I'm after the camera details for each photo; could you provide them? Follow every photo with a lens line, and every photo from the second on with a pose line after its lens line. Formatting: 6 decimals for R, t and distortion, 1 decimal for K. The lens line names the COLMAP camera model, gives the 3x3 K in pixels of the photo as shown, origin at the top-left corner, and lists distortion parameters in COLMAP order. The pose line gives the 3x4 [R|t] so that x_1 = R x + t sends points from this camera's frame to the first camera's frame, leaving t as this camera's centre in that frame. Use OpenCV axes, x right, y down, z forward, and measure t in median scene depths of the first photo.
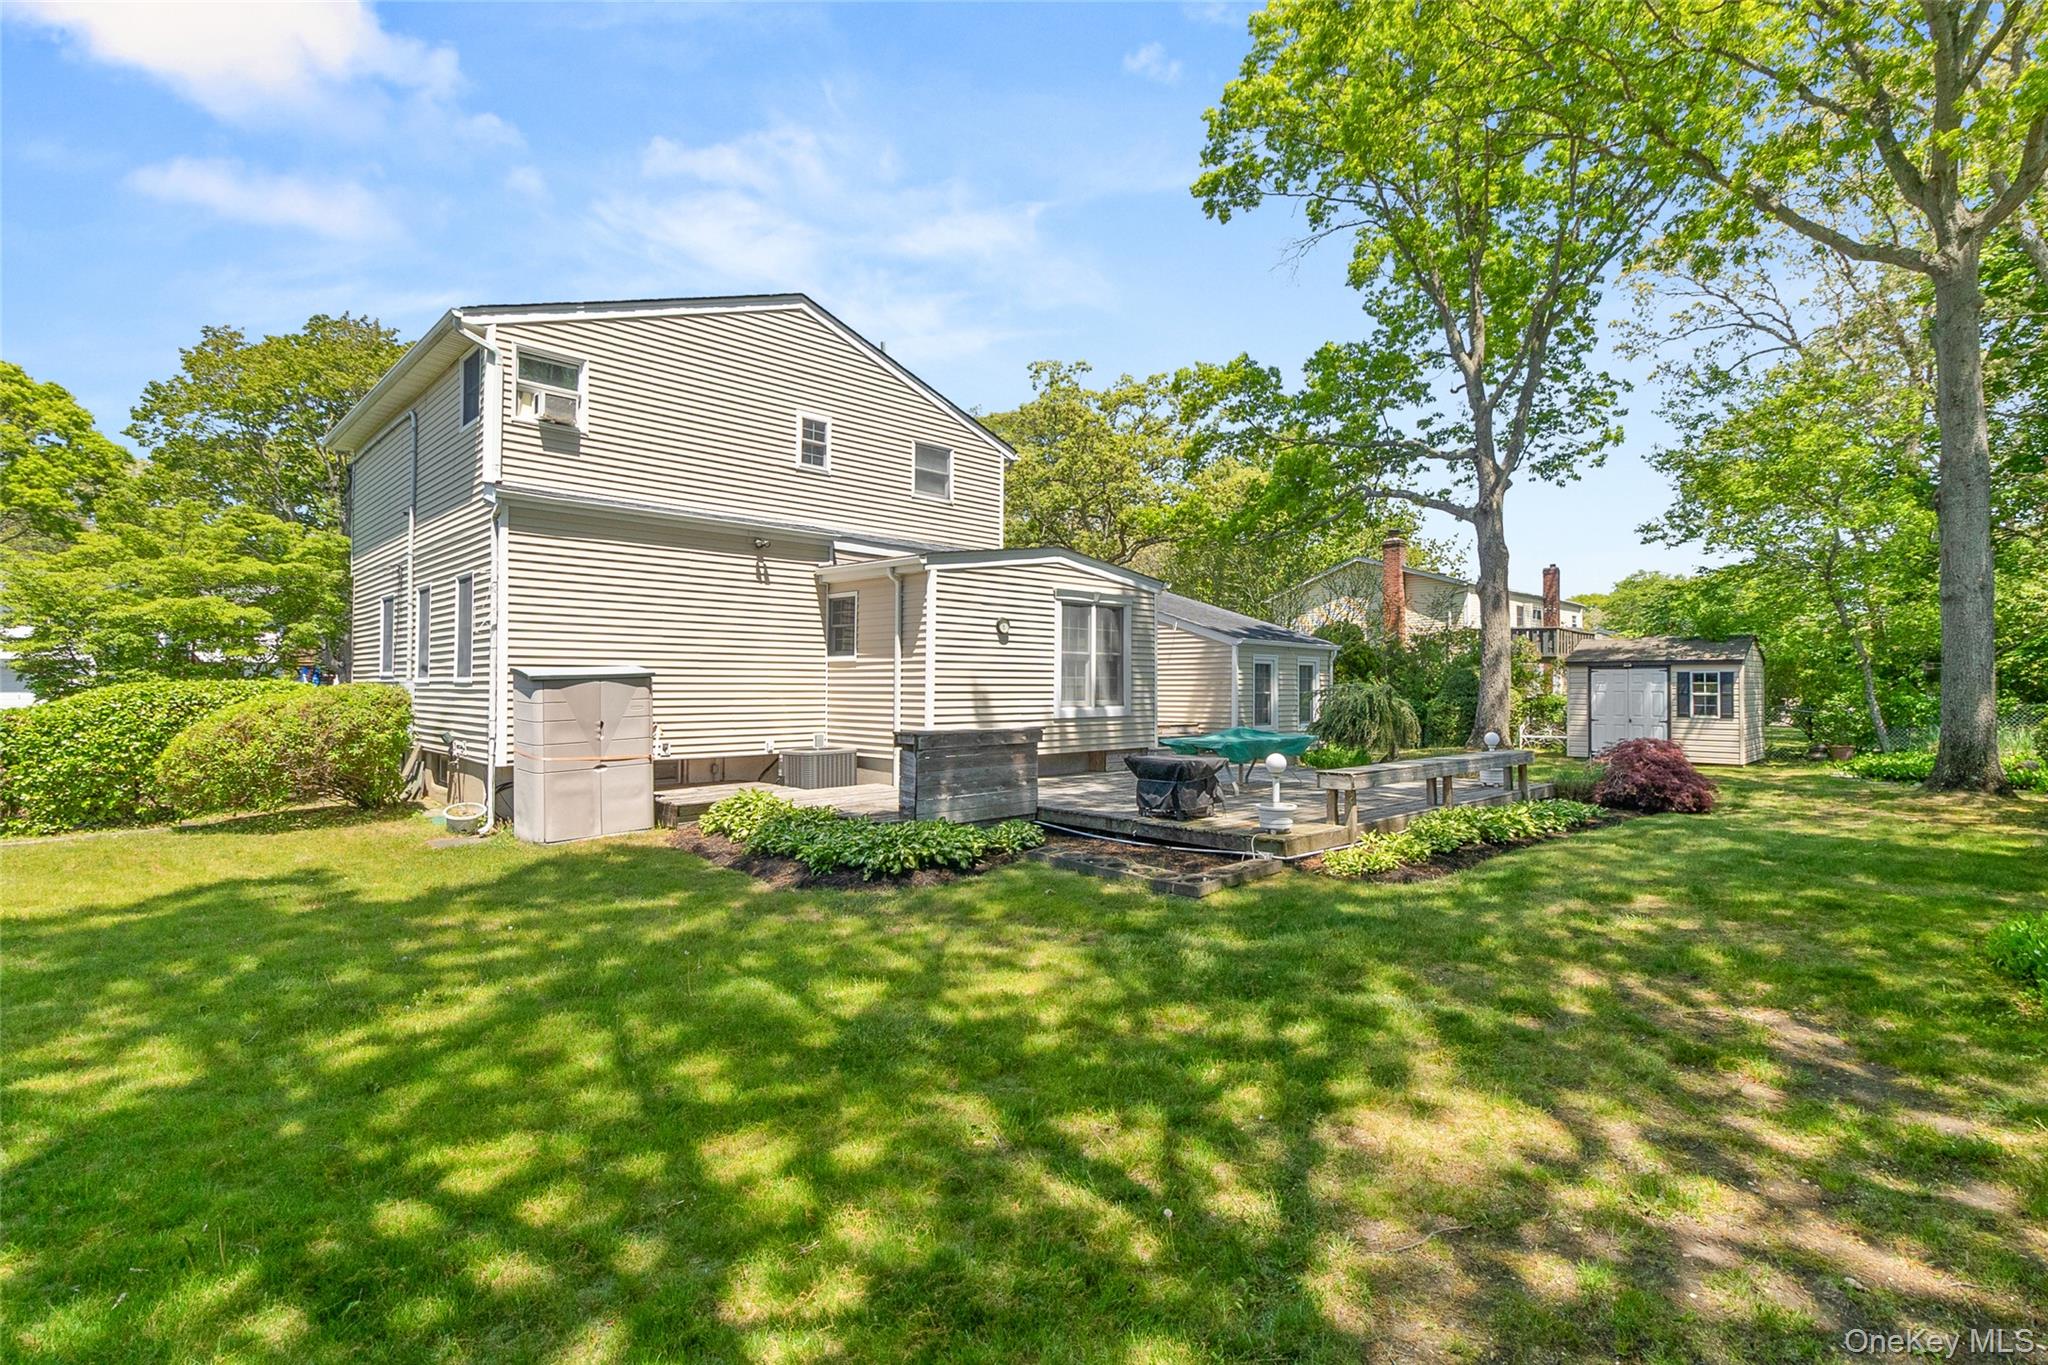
lens RADIAL K [[984.7, 0, 1038.6], [0, 984.7, 649.0], [0, 0, 1]] dist [0.005182, 0.000398]
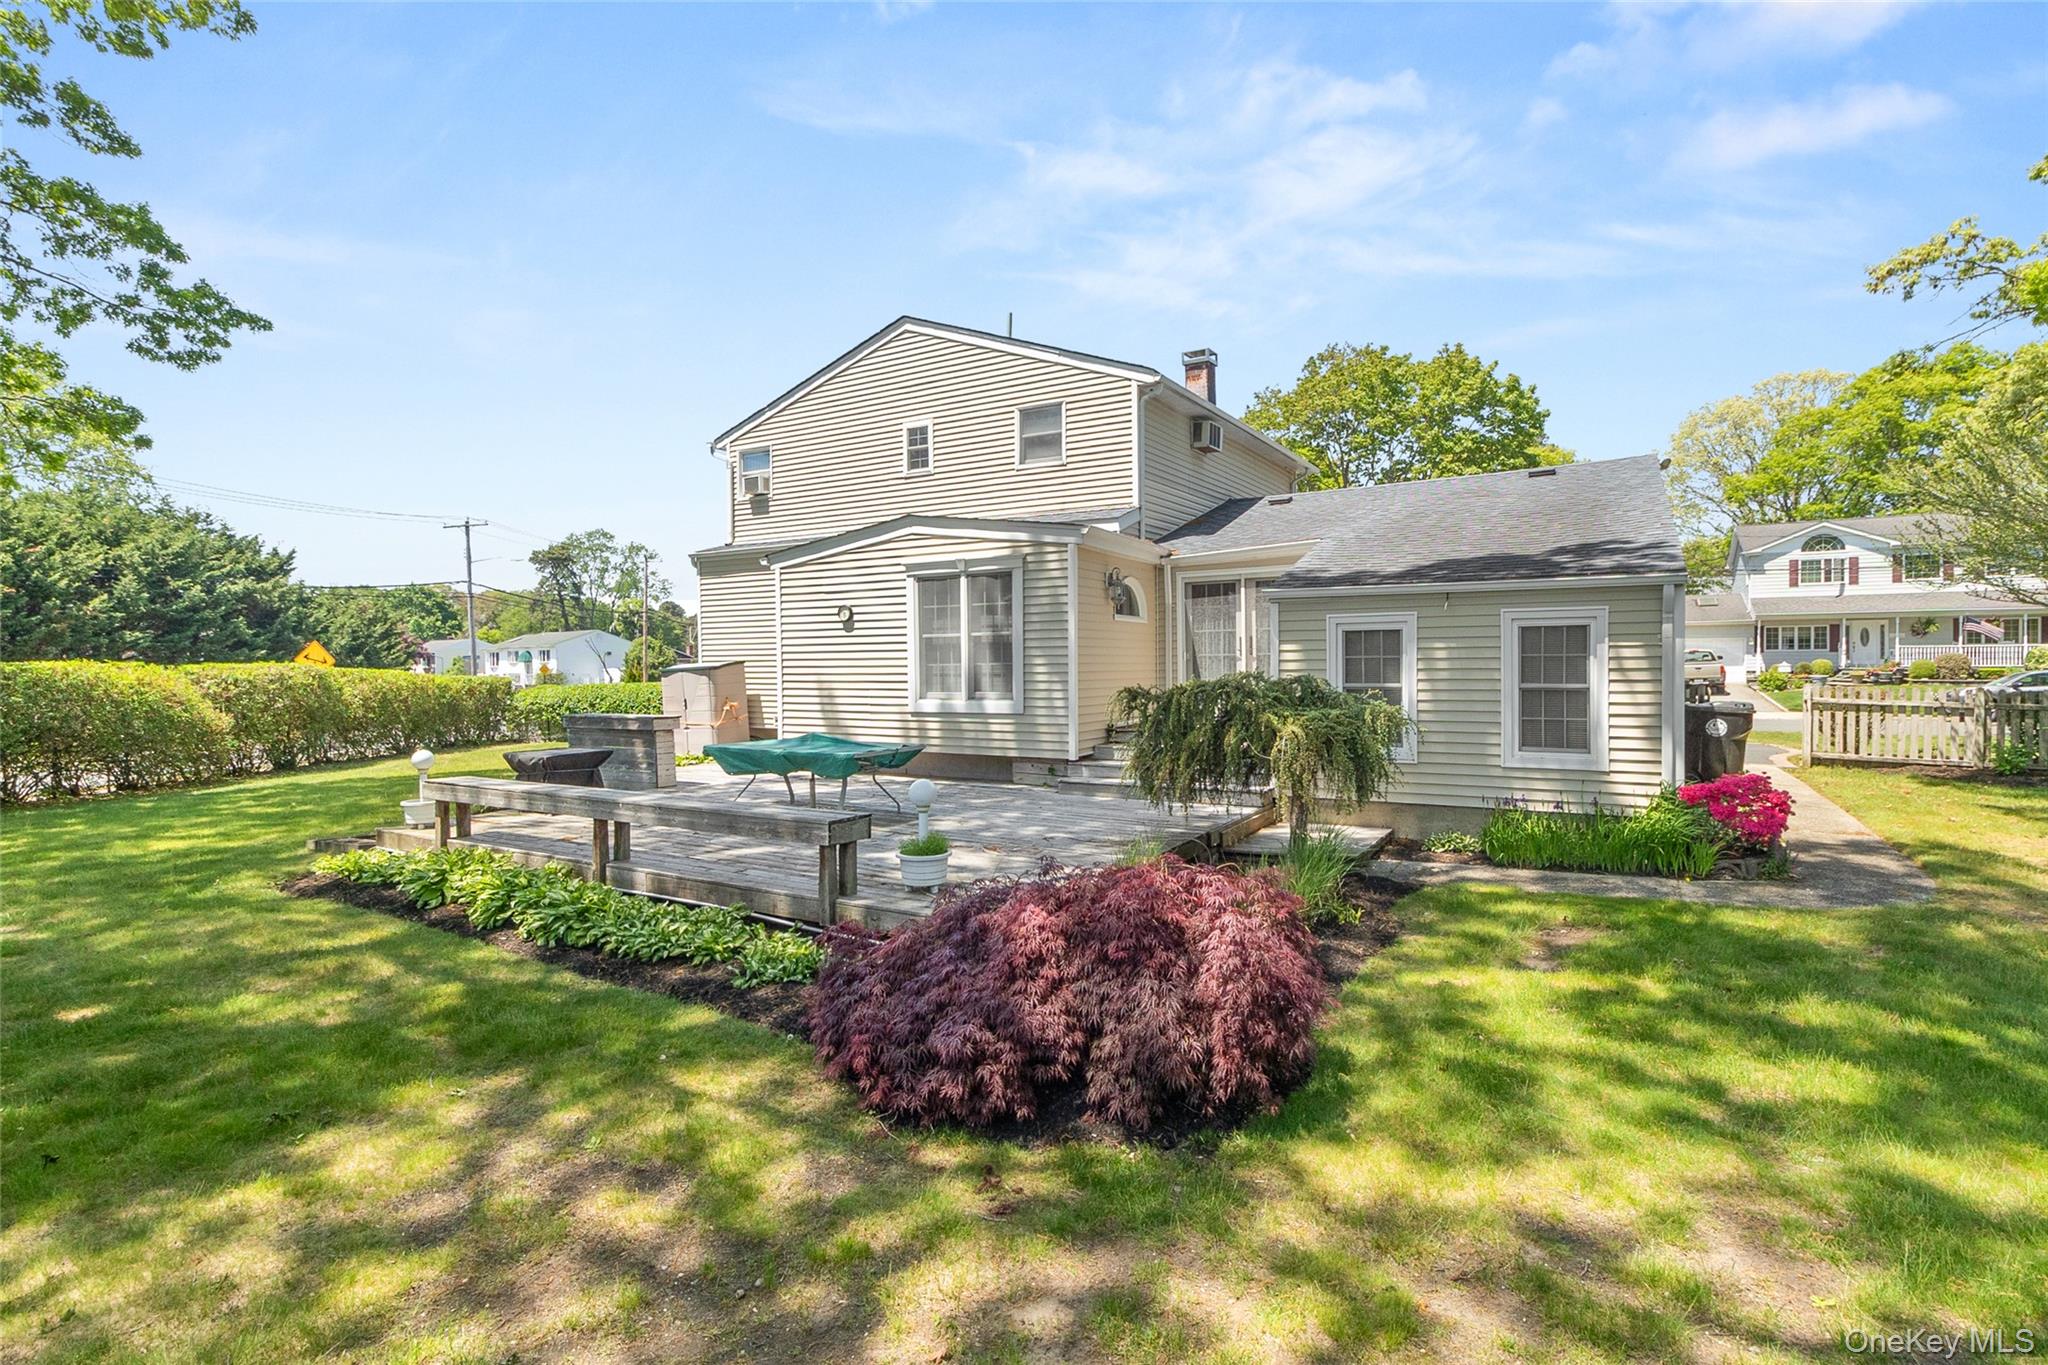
lens RADIAL K [[984.7, 0, 1038.6], [0, 984.7, 649.0], [0, 0, 1]] dist [0.005182, 0.000398]
pose [[0.243399, -0.014936, -0.969811, 0.865842], [0.051504, 0.998670, -0.002455, 0.021553], [0.968558, -0.049352, 0.243844, 0.864948]]
